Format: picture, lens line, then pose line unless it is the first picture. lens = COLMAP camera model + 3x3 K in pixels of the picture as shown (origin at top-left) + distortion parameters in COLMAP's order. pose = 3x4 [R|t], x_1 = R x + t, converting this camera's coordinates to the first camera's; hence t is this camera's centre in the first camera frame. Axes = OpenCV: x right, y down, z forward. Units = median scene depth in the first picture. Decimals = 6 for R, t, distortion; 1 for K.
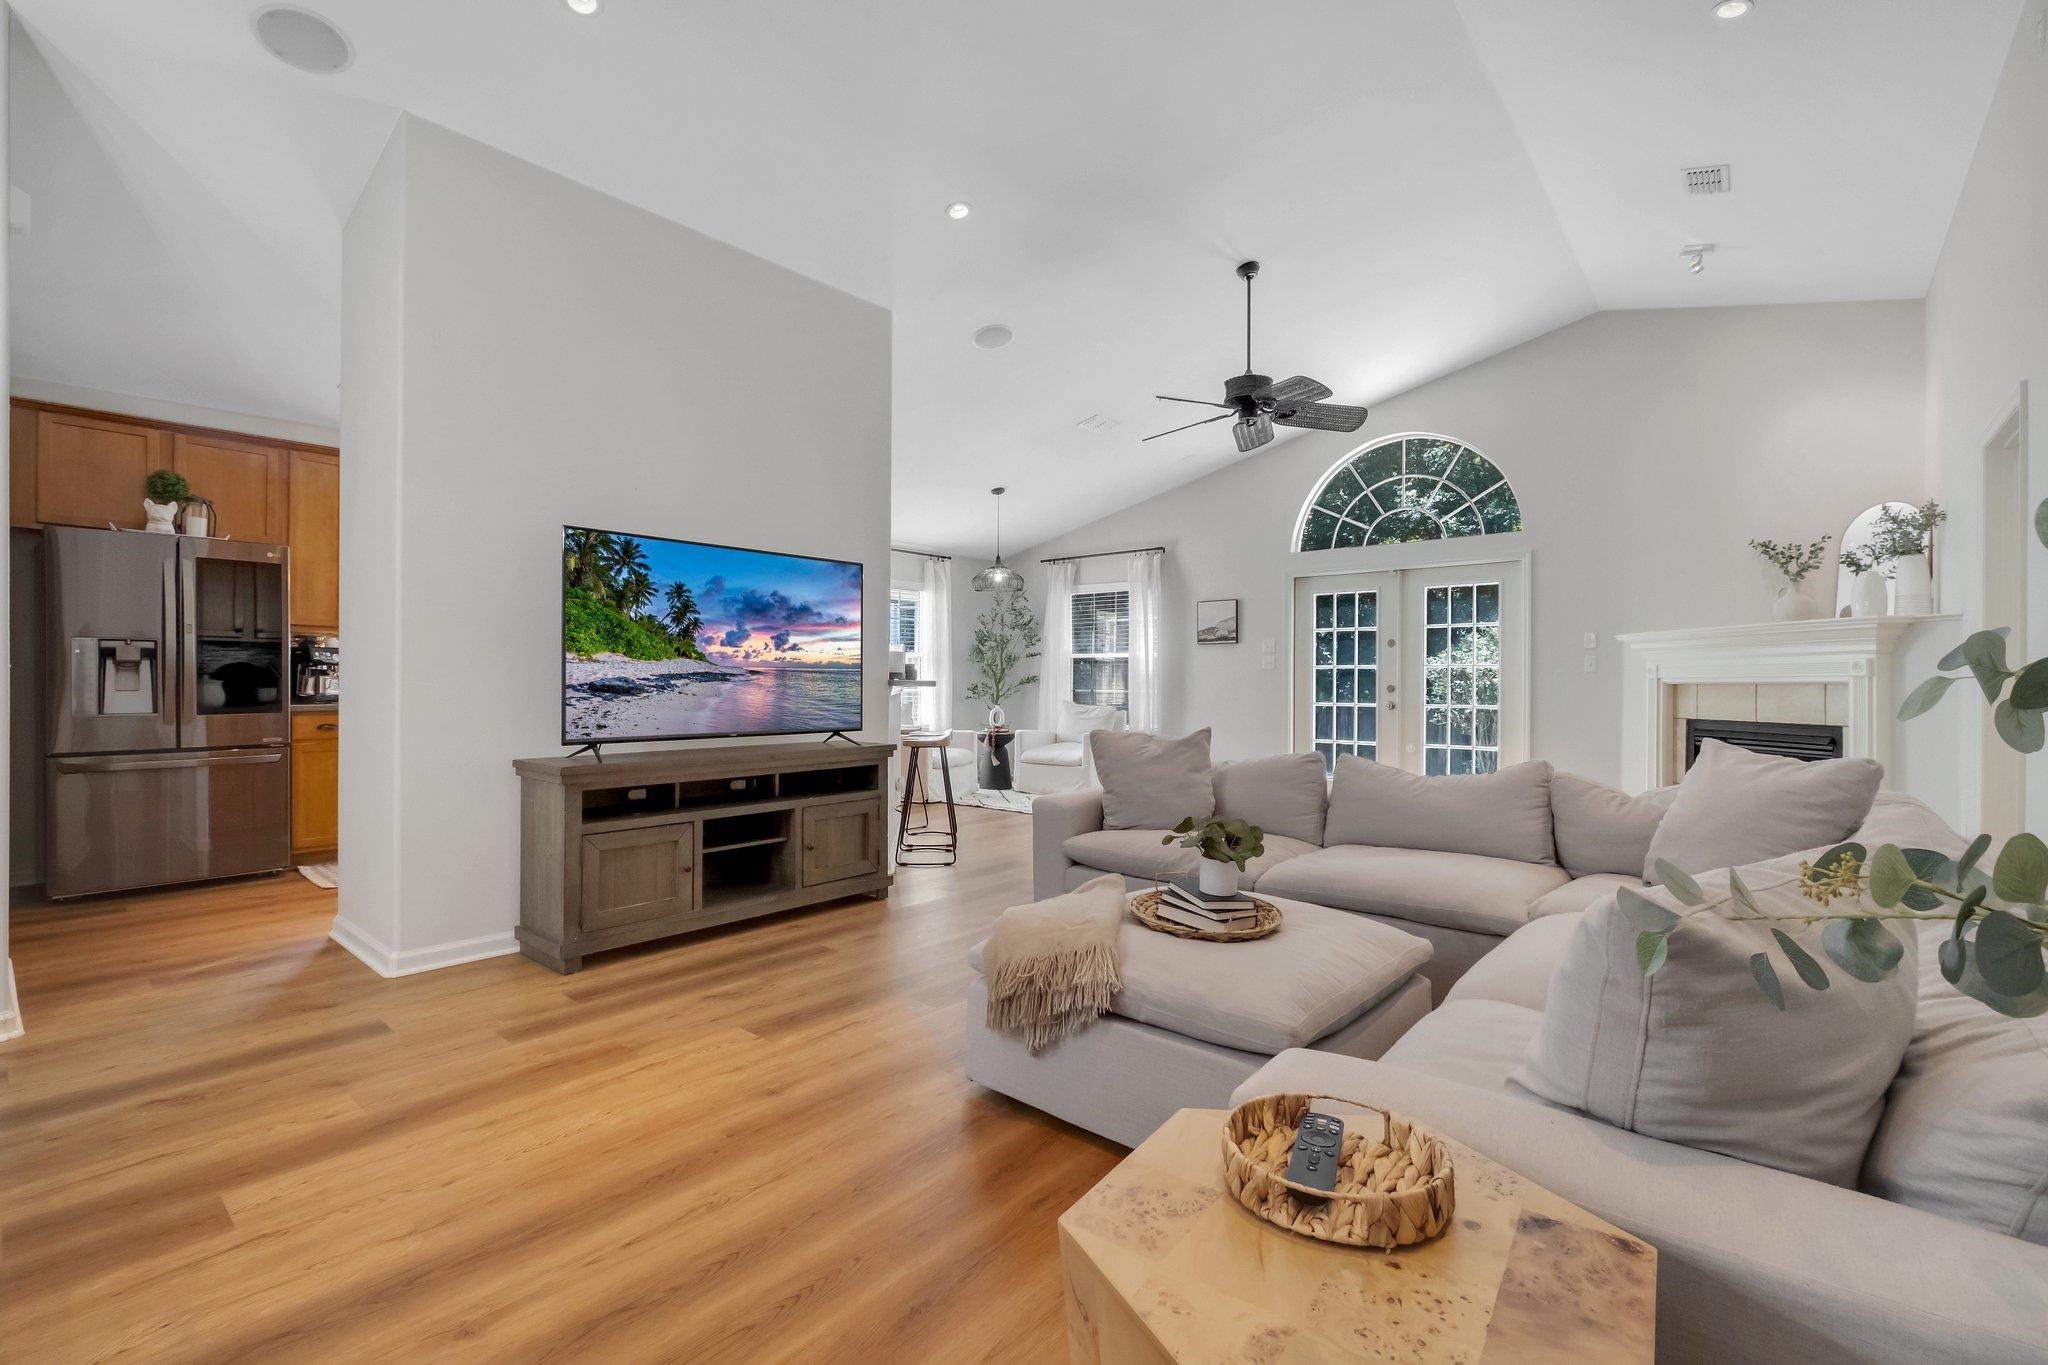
lens RADIAL K [[895.5, 0, 1009.7], [0, 895.5, 685.3], [0, 0, 1]] dist [-0.014061, 0.000362]
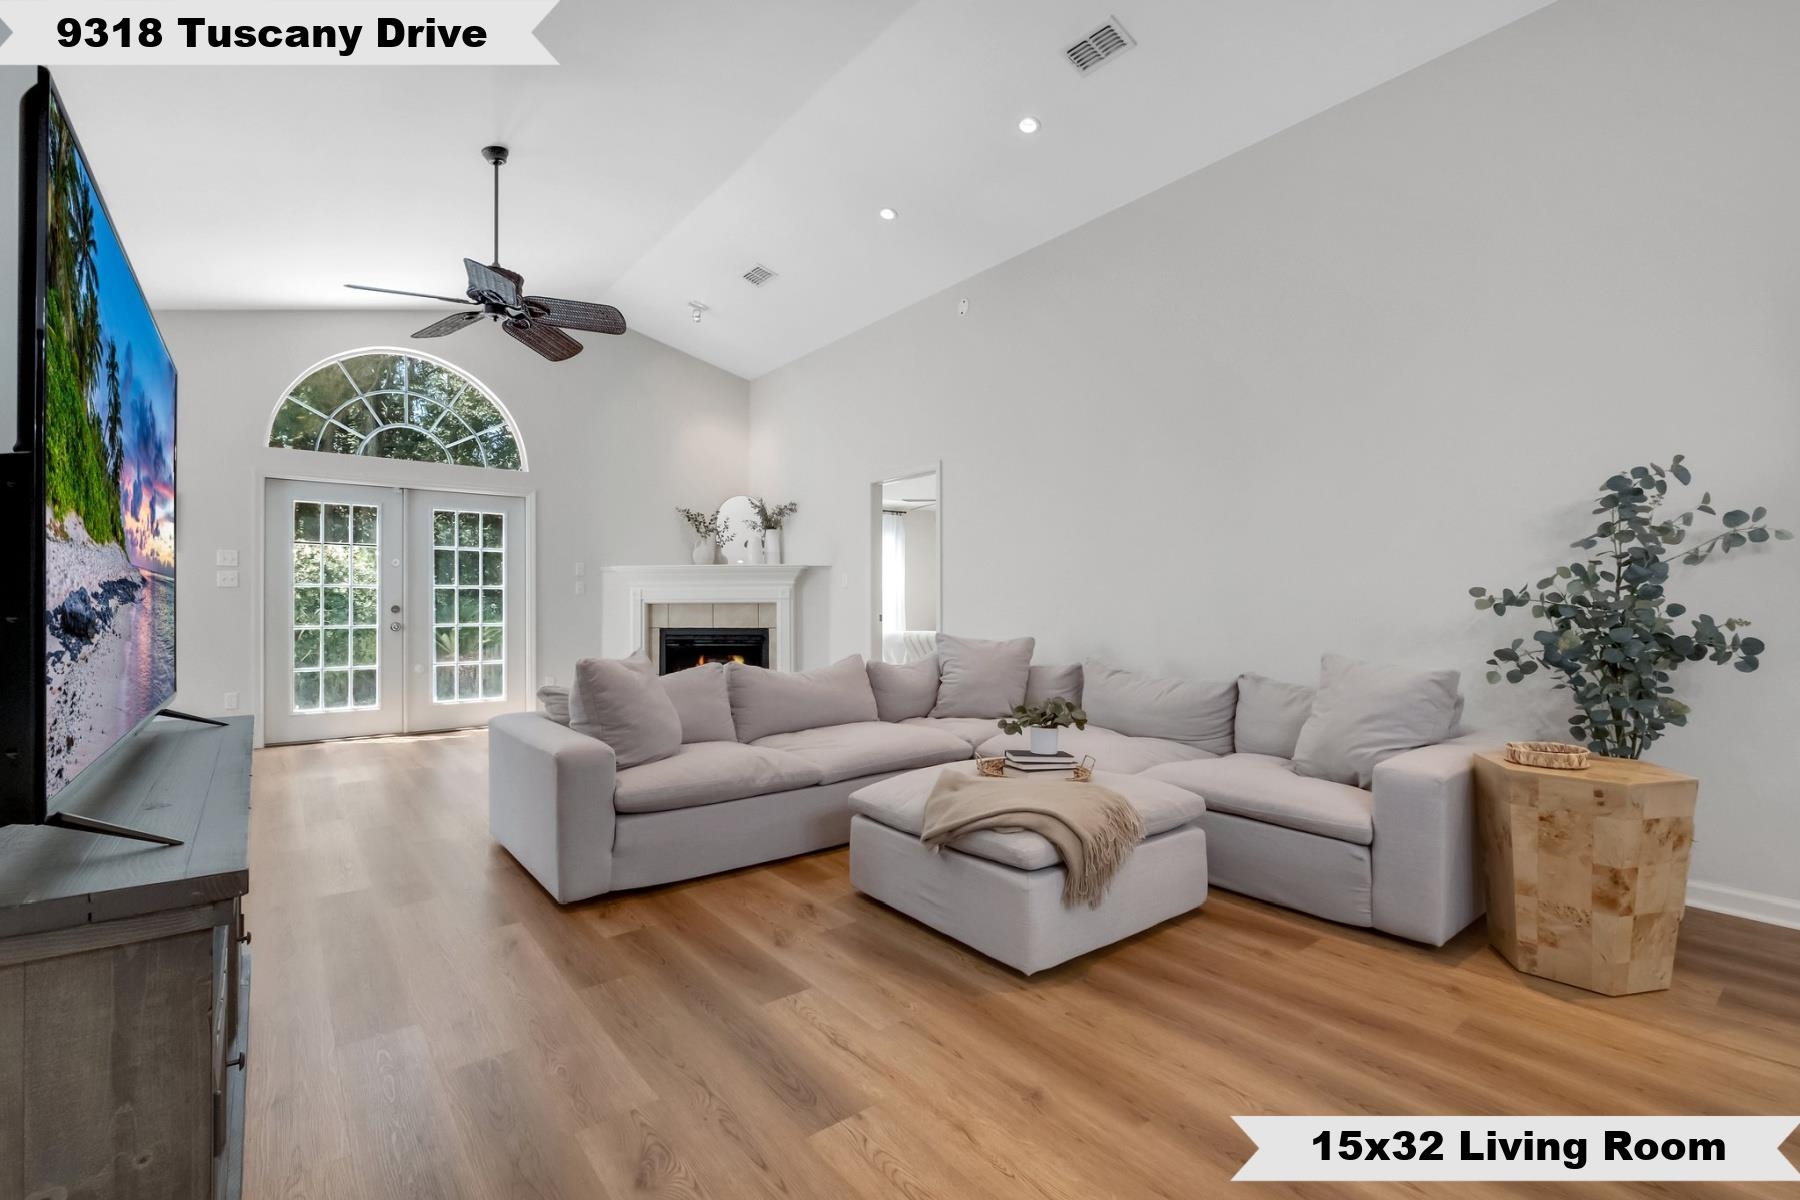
lens RADIAL K [[786.6, 0, 907.4], [0, 786.6, 604.1], [0, 0, 1]] dist [0.000475, 0.000045]
pose [[0.189523, -0.002133, 0.981874, -0.383754], [0.002044, 0.999996, 0.001777, -0.002472], [-0.981874, 0.001670, 0.189527, 0.369523]]
